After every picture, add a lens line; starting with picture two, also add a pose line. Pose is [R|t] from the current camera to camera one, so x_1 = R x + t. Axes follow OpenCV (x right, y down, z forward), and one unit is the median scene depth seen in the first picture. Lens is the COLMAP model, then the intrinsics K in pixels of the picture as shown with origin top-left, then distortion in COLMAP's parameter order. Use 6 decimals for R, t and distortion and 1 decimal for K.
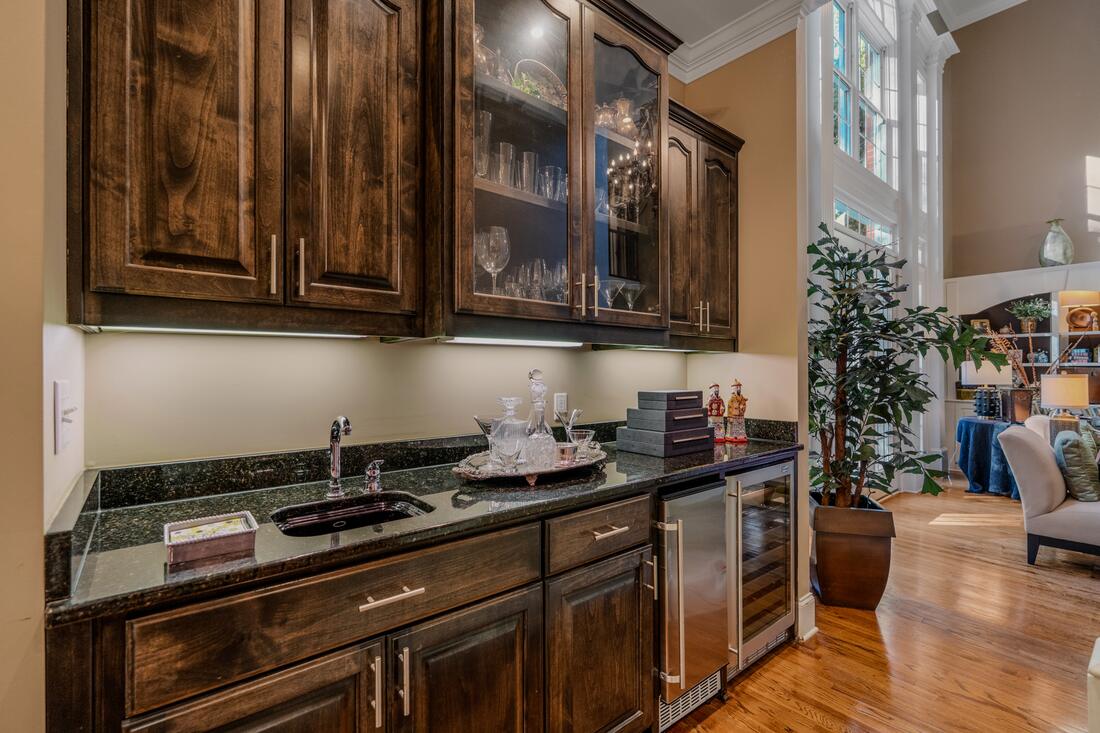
lens RADIAL K [[486.7, 0, 545.4], [0, 486.7, 364.8], [0, 0, 1]] dist [0.000346, 0.000160]
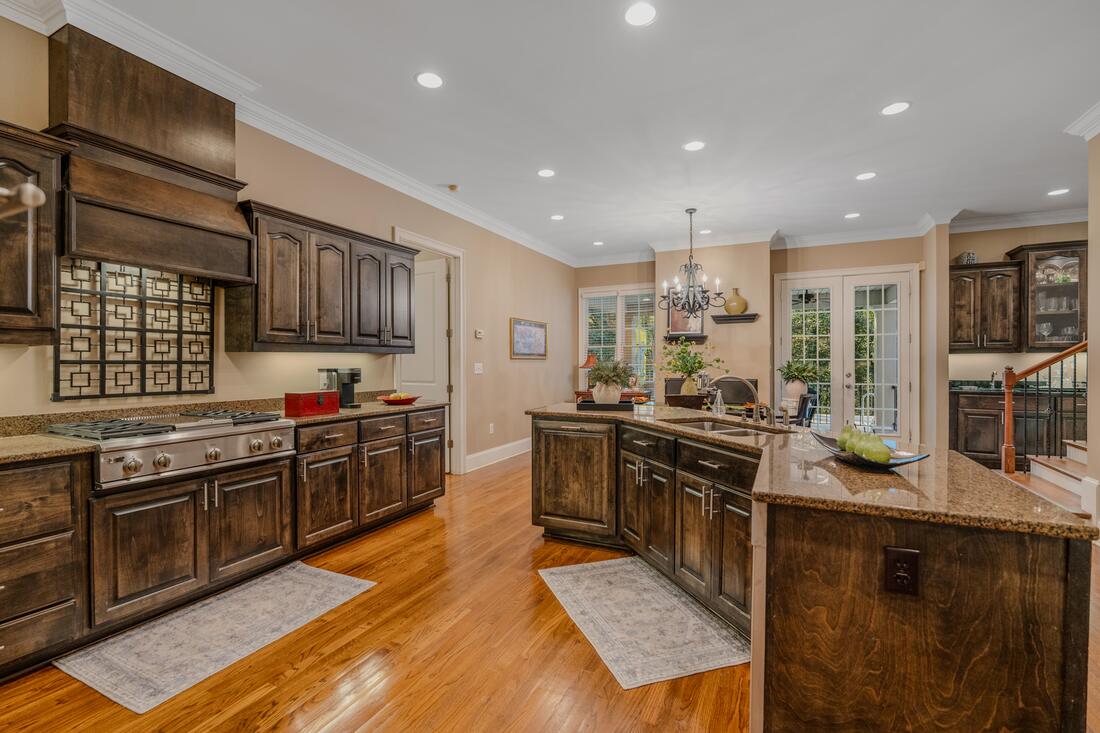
lens RADIAL K [[486.8, 0, 539.8], [0, 486.8, 365.5], [0, 0, 1]] dist [-0.002724, -0.000554]
pose [[0.407152, 0.000582, -0.913360, 1.675421], [0.010955, 0.999925, 0.005521, -0.016829], [0.913295, -0.012253, 0.407115, -3.986206]]
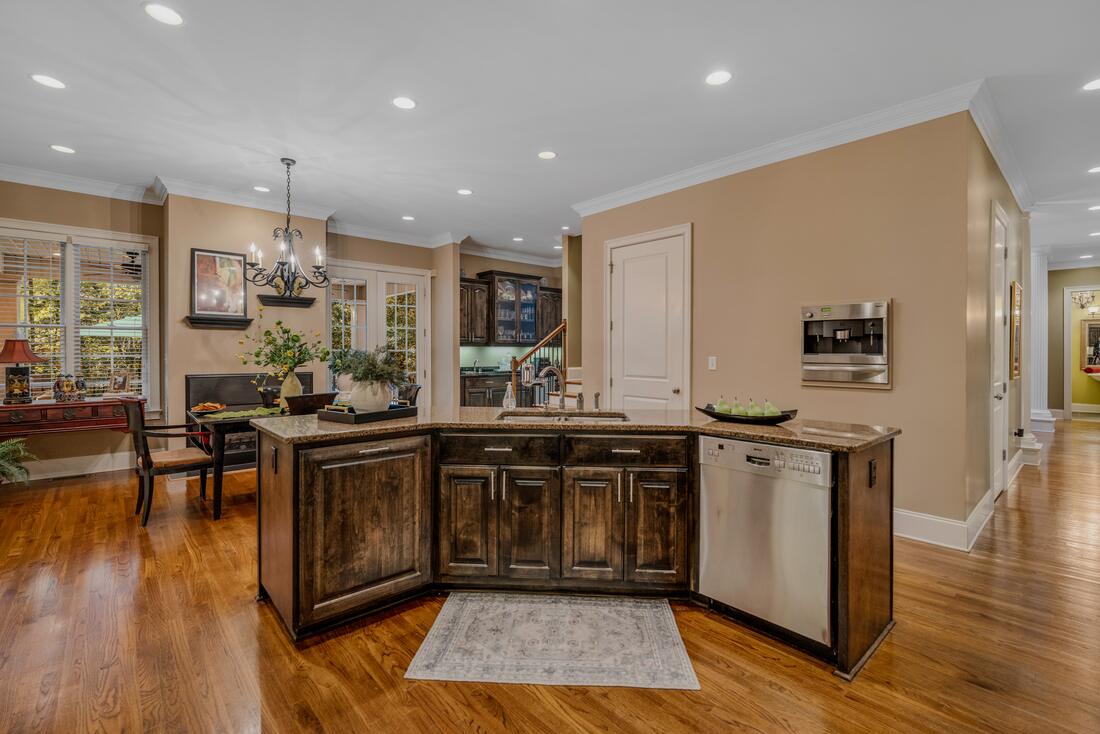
lens RADIAL K [[500.1, 0, 553.2], [0, 500.1, 354.5], [0, 0, 1]] dist [-0.001251, -0.000194]
pose [[0.998800, -0.003358, 0.048856, 0.195430], [0.002749, 0.999918, 0.012542, -0.032939], [-0.048894, -0.012393, 0.998727, -4.513751]]
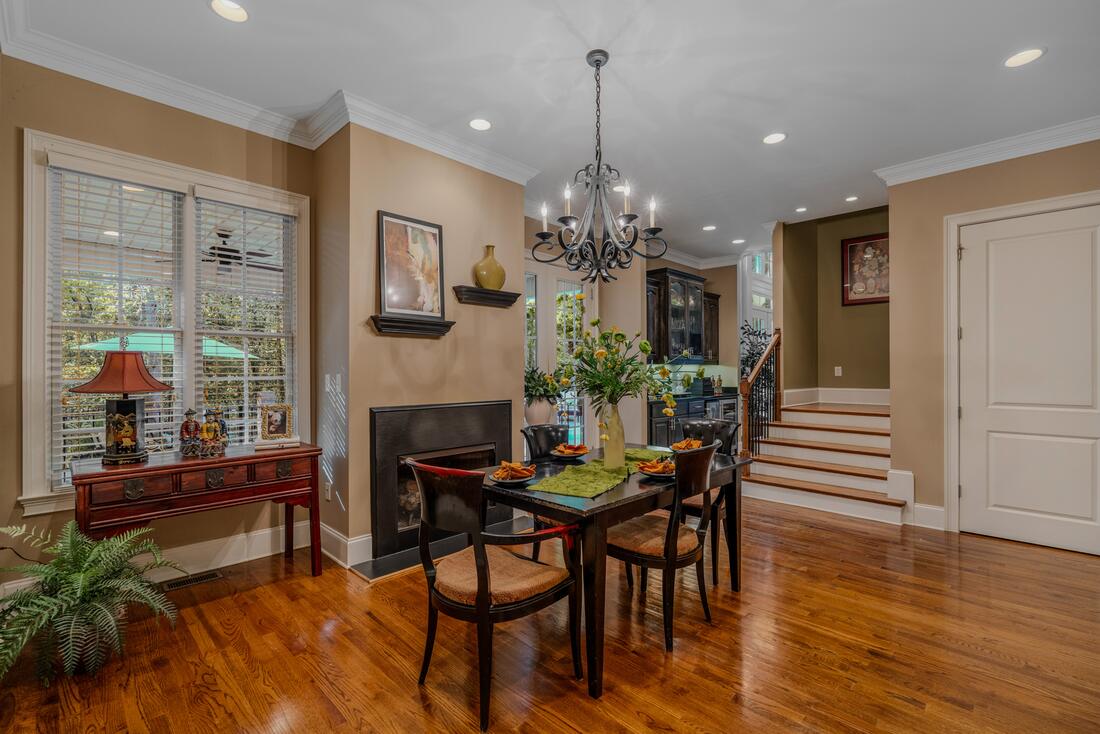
lens RADIAL K [[493.7, 0, 550.0], [0, 493.7, 367.0], [0, 0, 1]] dist [-0.000193, 0.000087]
pose [[0.993734, -0.004467, 0.111679, -1.634473], [0.004412, 0.999990, 0.000739, -0.033451], [-0.111682, -0.000241, 0.993744, -3.188710]]
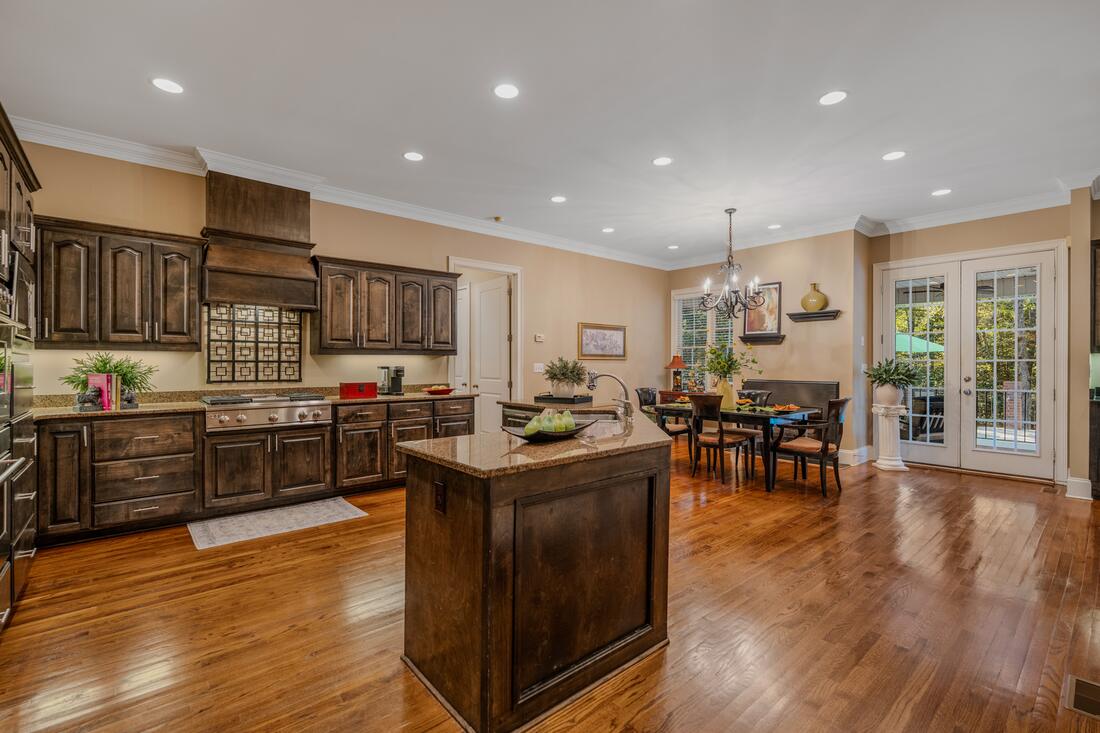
lens RADIAL K [[486.7, 0, 545.4], [0, 486.7, 364.8], [0, 0, 1]] dist [0.000346, 0.000160]
pose [[0.013991, -0.001260, -0.999901, 2.423437], [0.006326, 0.999979, -0.001172, 0.000123], [0.999882, -0.006309, 0.013998, -2.868921]]
